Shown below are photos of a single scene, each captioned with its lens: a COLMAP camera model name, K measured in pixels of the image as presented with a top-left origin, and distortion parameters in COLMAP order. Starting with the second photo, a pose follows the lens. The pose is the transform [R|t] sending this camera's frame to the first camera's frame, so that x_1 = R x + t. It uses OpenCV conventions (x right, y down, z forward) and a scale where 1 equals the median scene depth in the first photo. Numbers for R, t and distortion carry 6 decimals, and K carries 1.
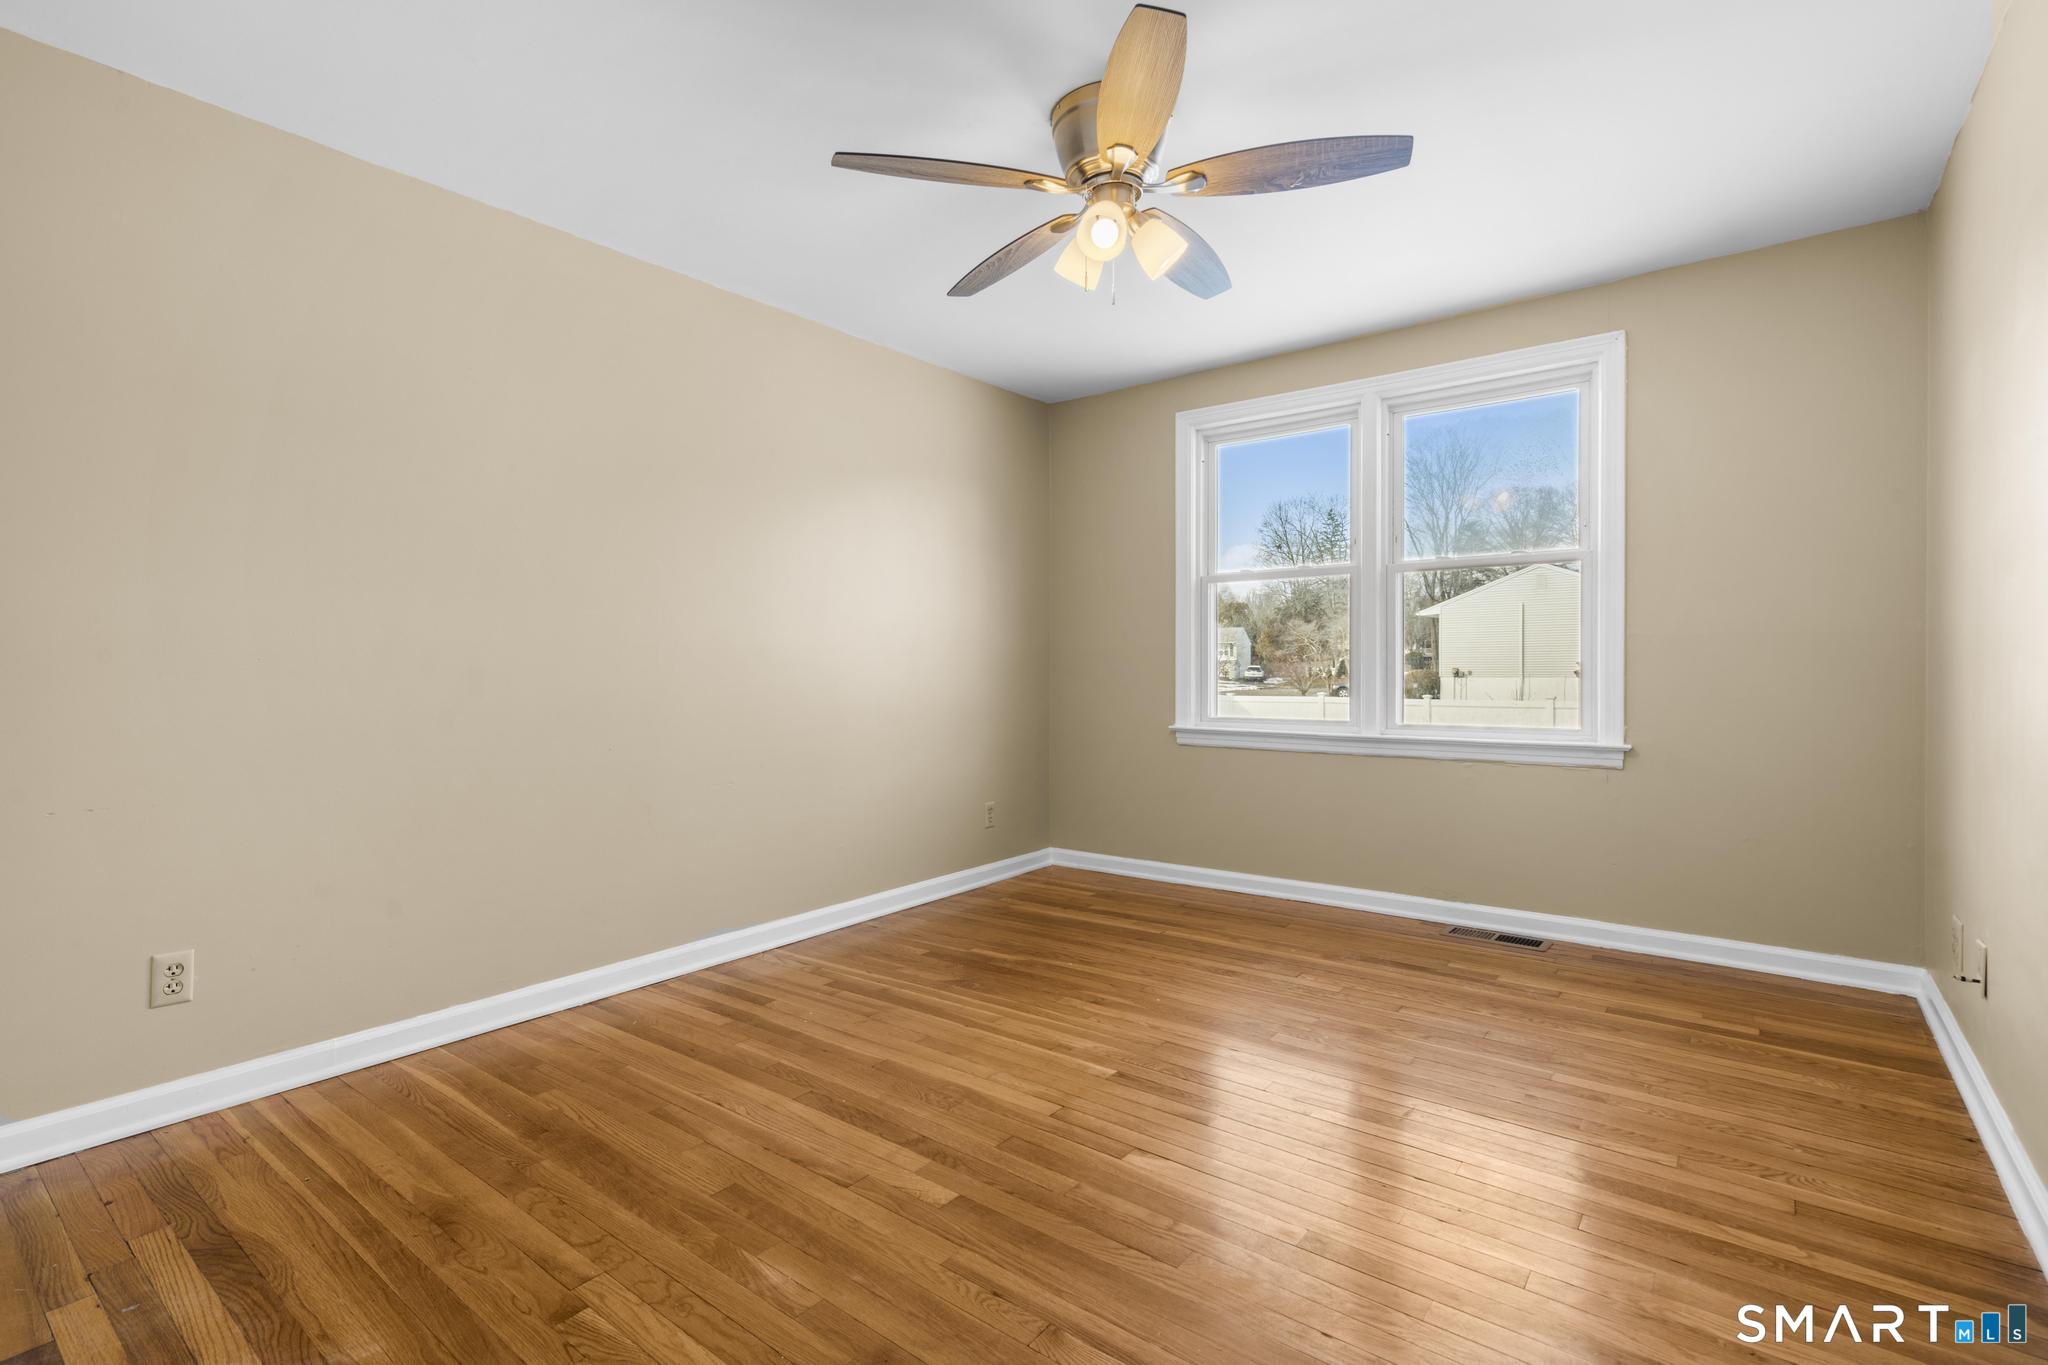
lens RADIAL K [[940.7, 0, 1013.6], [0, 940.7, 670.8], [0, 0, 1]] dist [-0.001414, 0.002739]
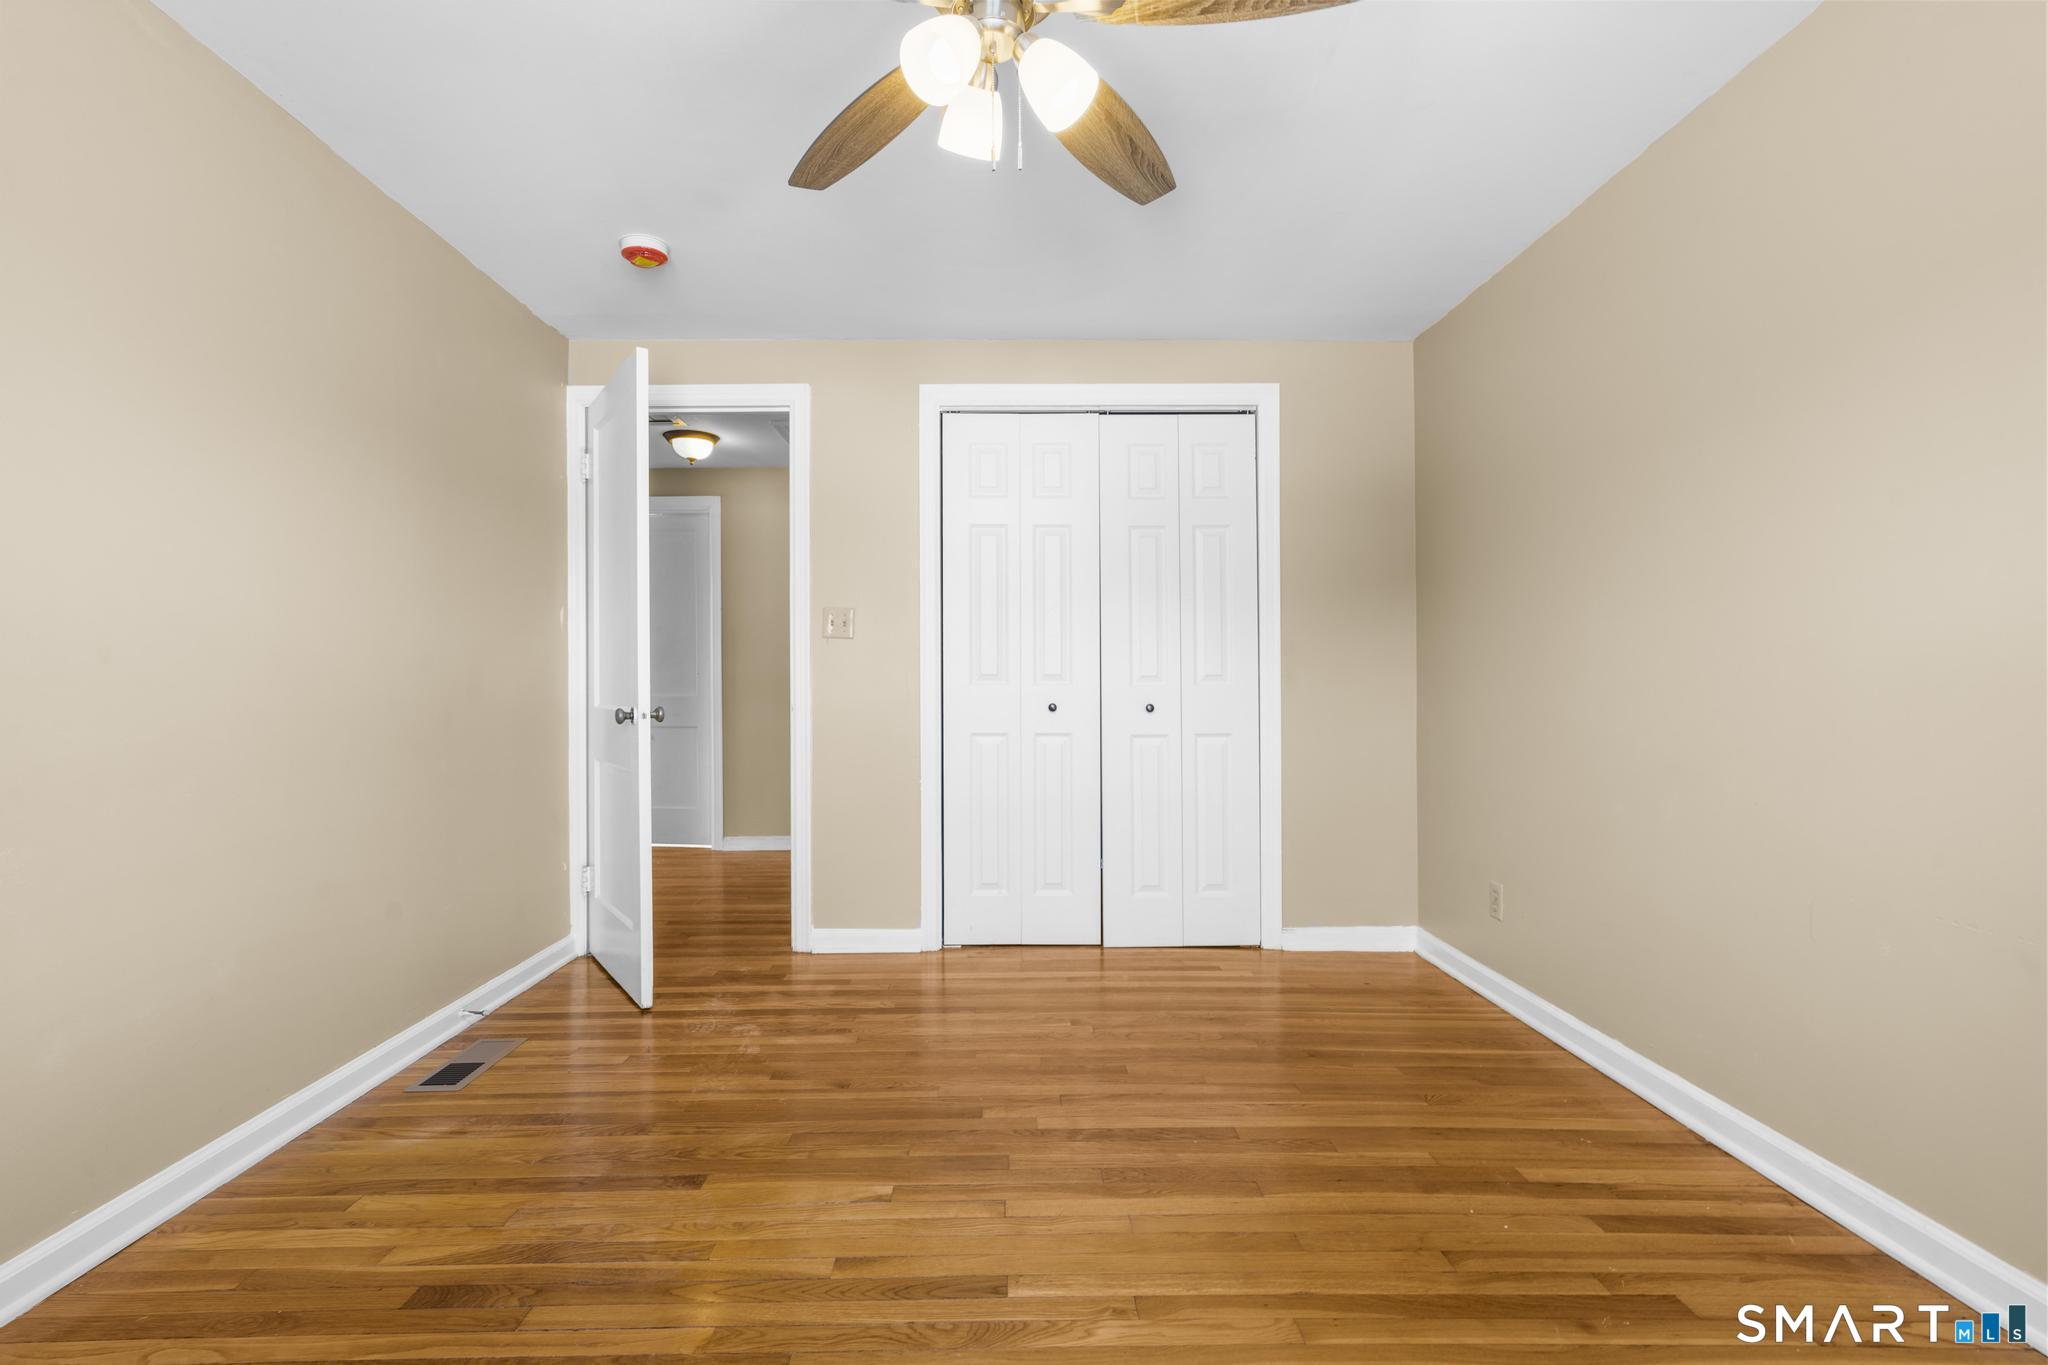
lens RADIAL K [[940.7, 0, 1010.3], [0, 940.7, 664.7], [0, 0, 1]] dist [-0.001414, 0.002739]
pose [[-0.776184, -0.010012, -0.630427, 0.492484], [0.002764, 0.999810, -0.019282, -0.002471], [0.630500, -0.016709, -0.776009, 1.419140]]
